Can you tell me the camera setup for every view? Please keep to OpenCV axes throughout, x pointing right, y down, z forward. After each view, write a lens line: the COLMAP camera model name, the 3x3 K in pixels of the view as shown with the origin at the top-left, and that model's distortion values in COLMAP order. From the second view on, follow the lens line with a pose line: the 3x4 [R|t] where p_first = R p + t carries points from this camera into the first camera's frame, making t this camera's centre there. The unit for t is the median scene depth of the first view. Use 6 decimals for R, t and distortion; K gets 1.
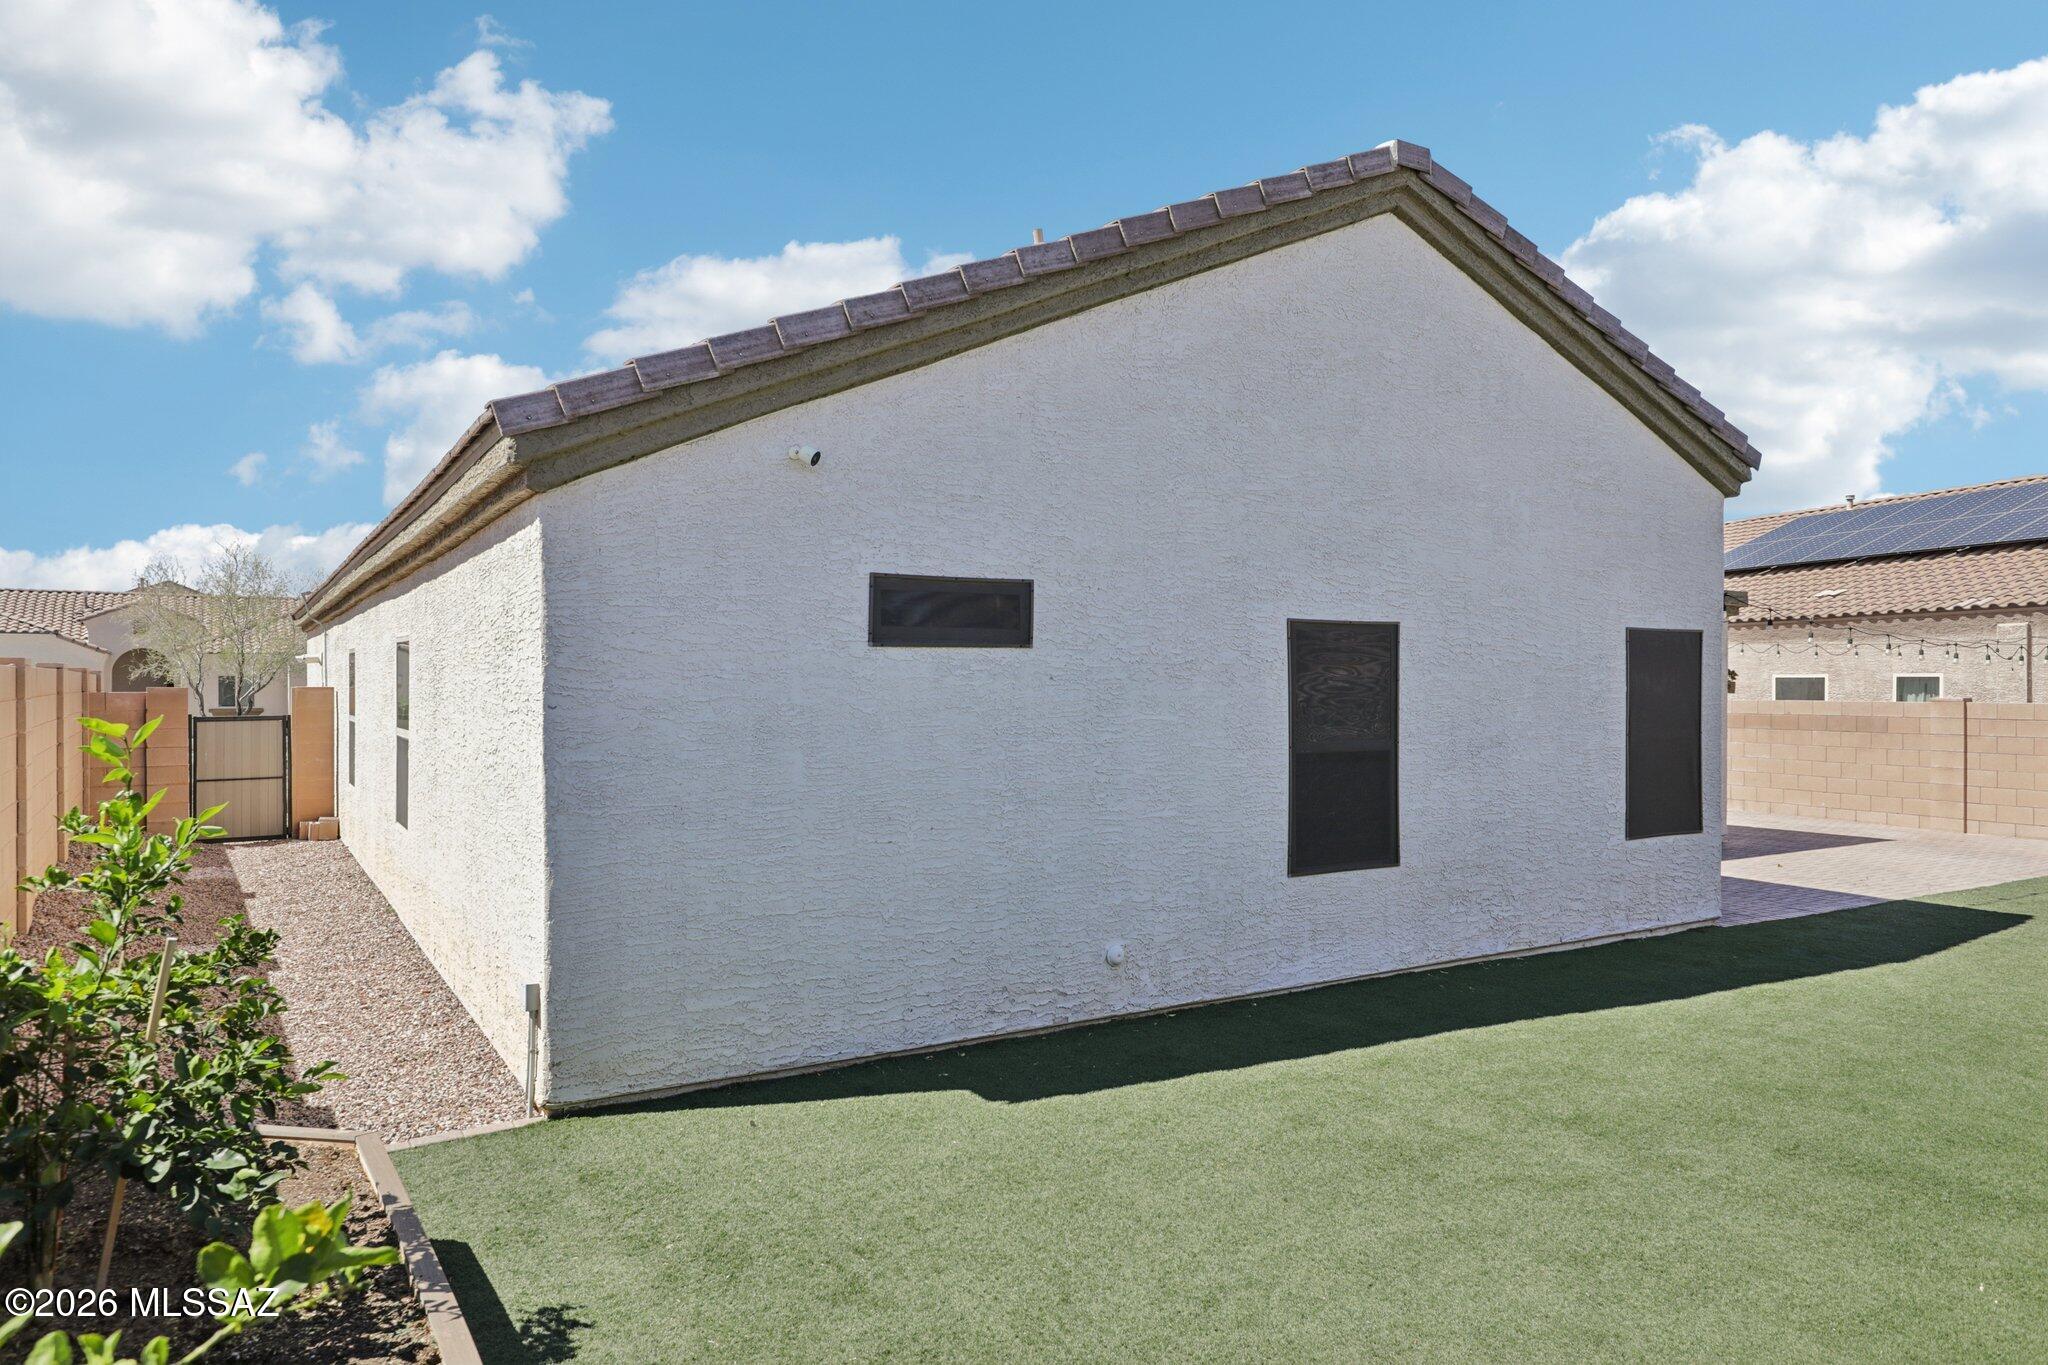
lens RADIAL K [[1310.8, 0, 1030.0], [0, 1310.8, 687.7], [0, 0, 1]] dist [-0.001021, 0.003079]
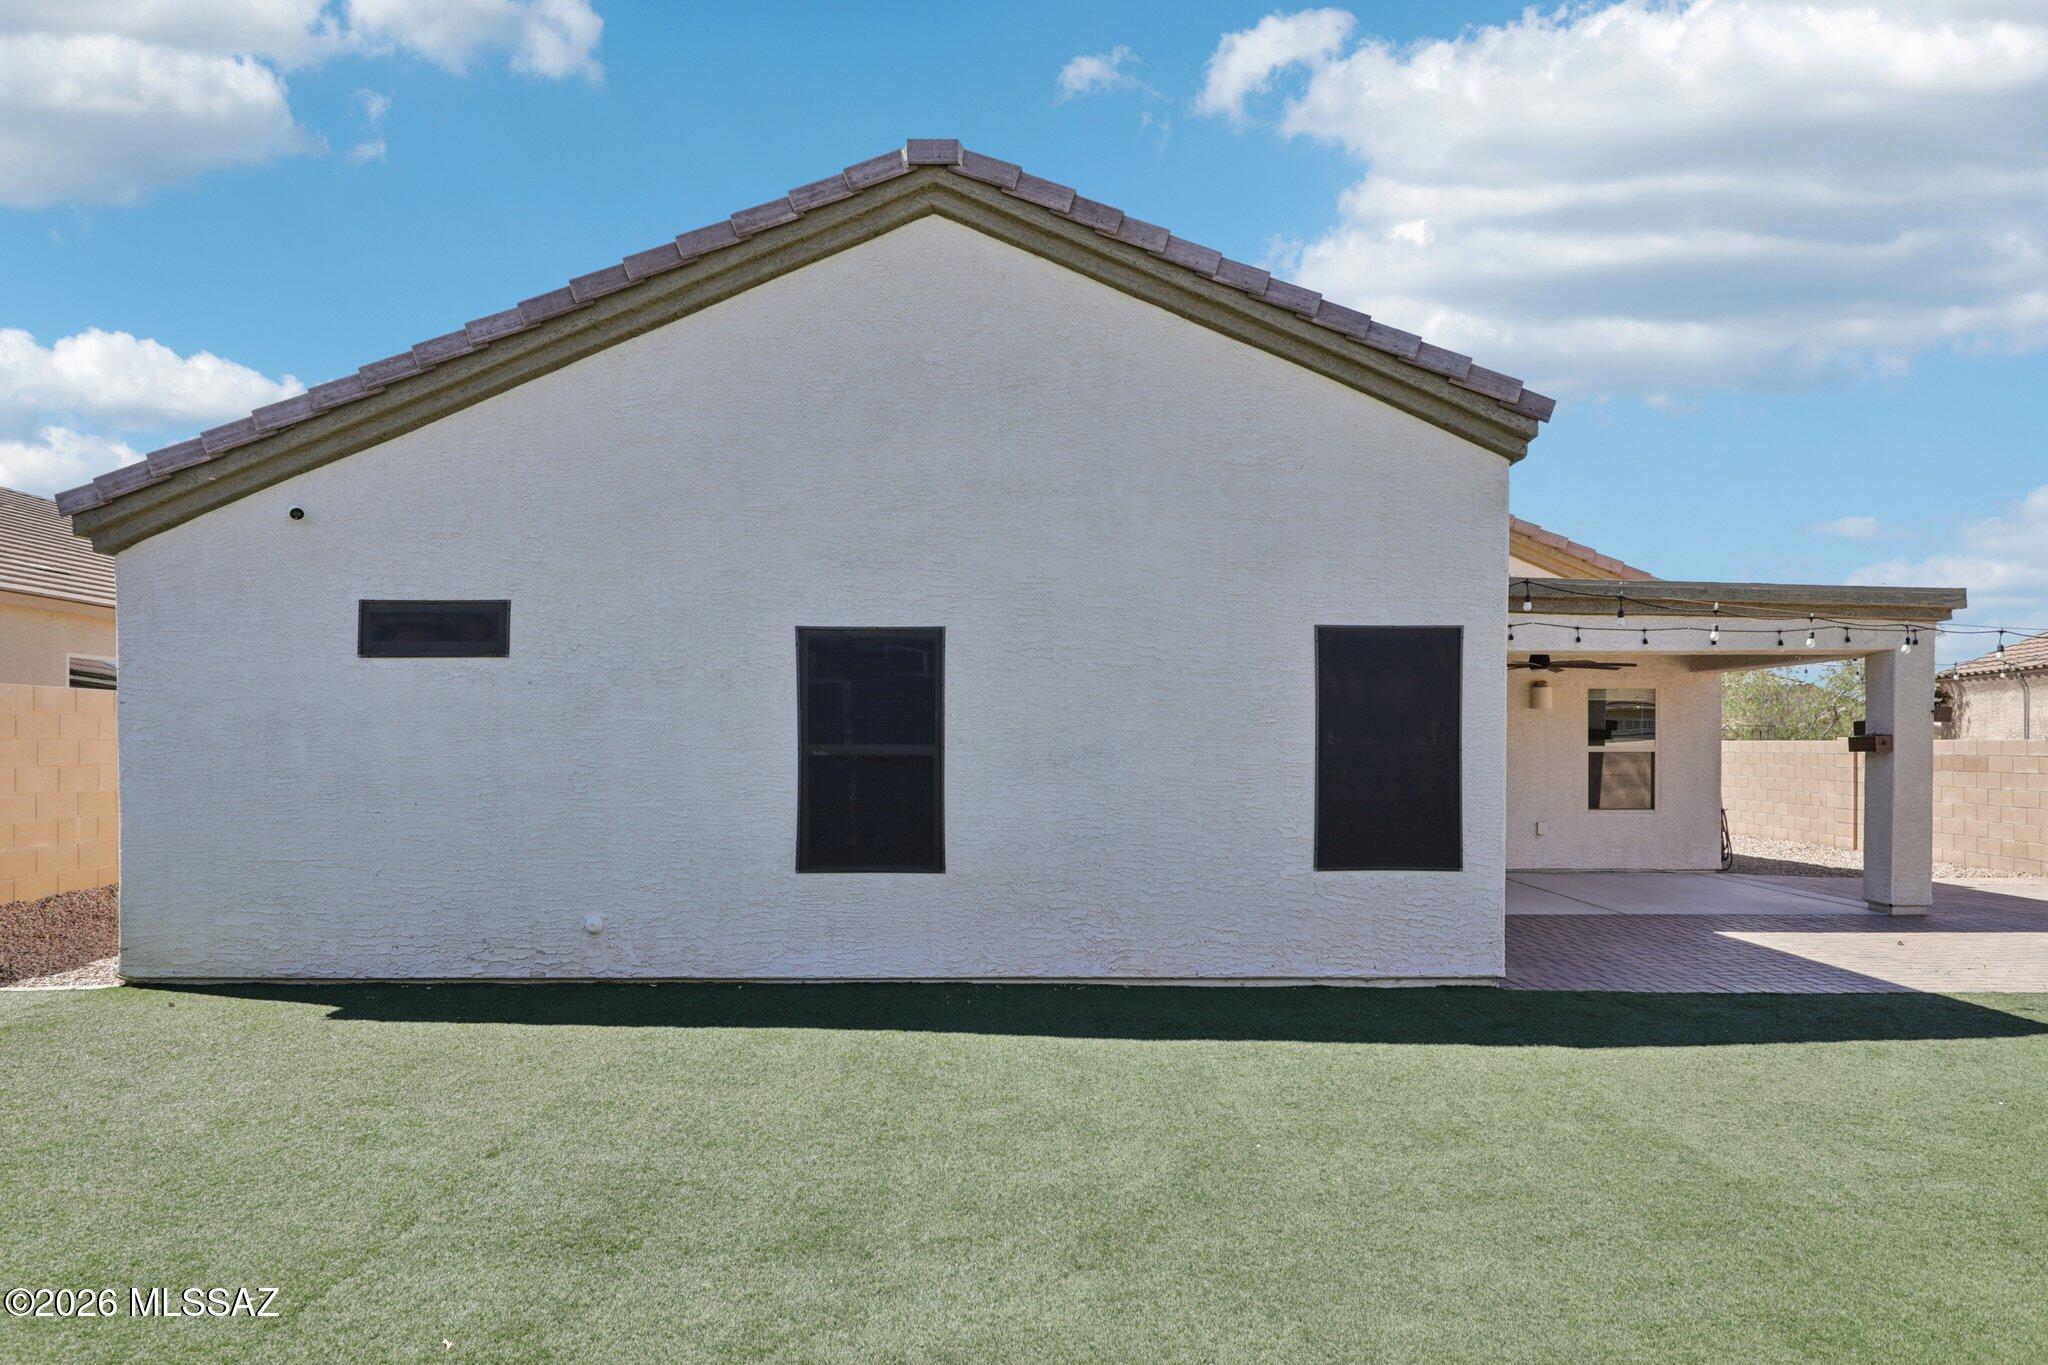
lens RADIAL K [[1126.1, 0, 1034.8], [0, 1126.1, 756.6], [0, 0, 1]] dist [-0.003405, -0.000749]
pose [[0.860722, 0.007840, -0.509015, 0.809470], [-0.004572, 0.999960, 0.007671, 0.043092], [0.509055, -0.004276, 0.860723, 0.316852]]
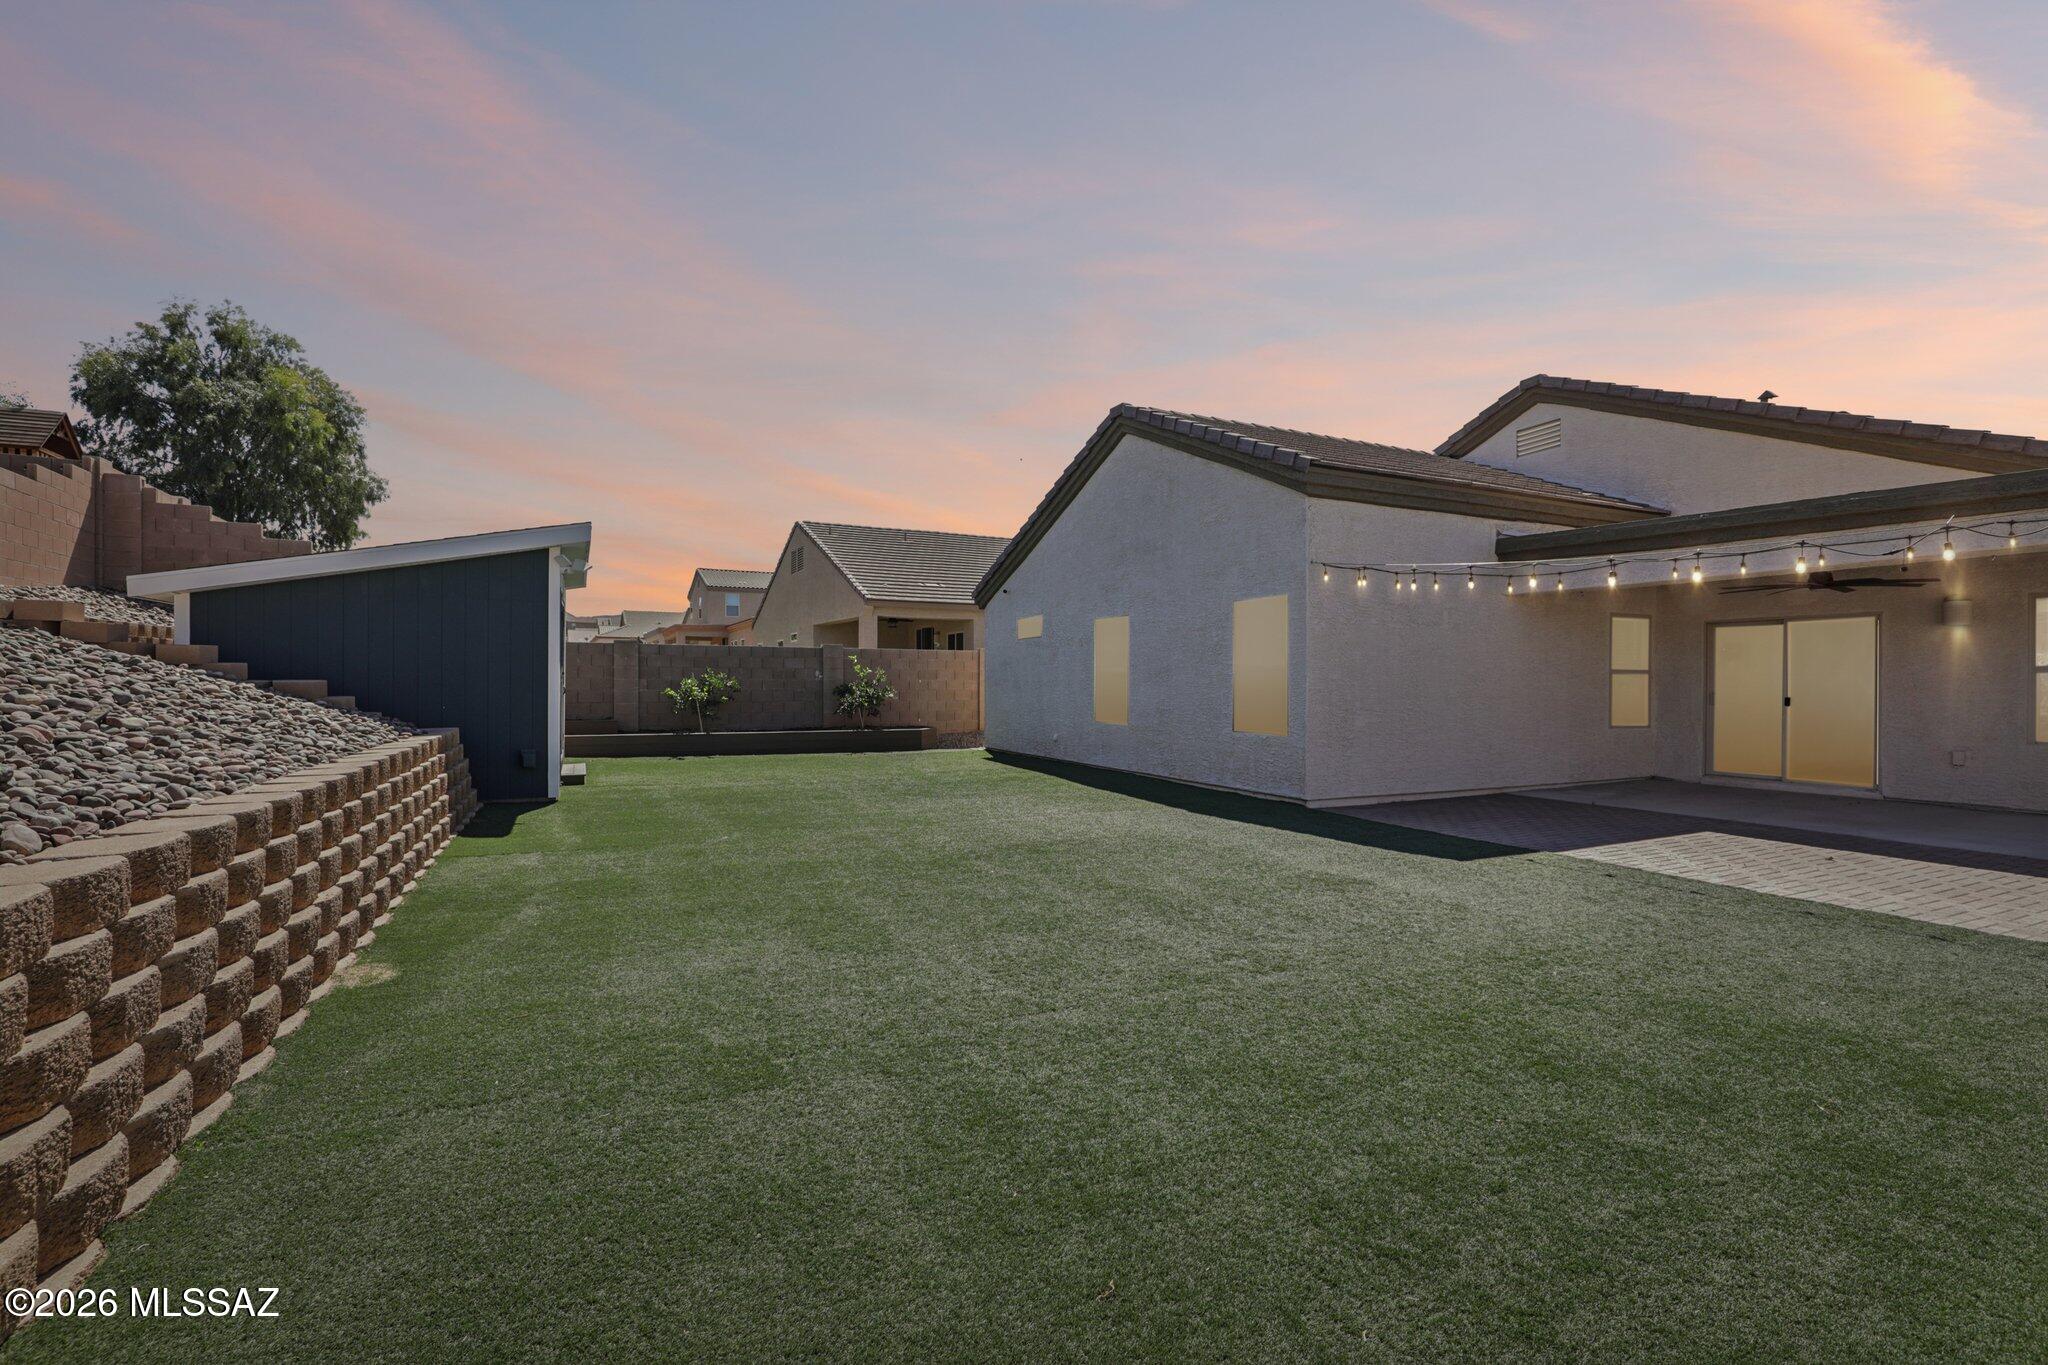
lens RADIAL K [[923.1, 0, 1030.5], [0, 923.1, 683.0], [0, 0, 1]] dist [-0.000017, -0.000347]
pose [[-0.084459, 0.003372, -0.996421, 1.949676], [-0.007212, 0.999966, 0.003995, 0.063736], [0.996401, 0.007524, -0.084432, 1.012523]]
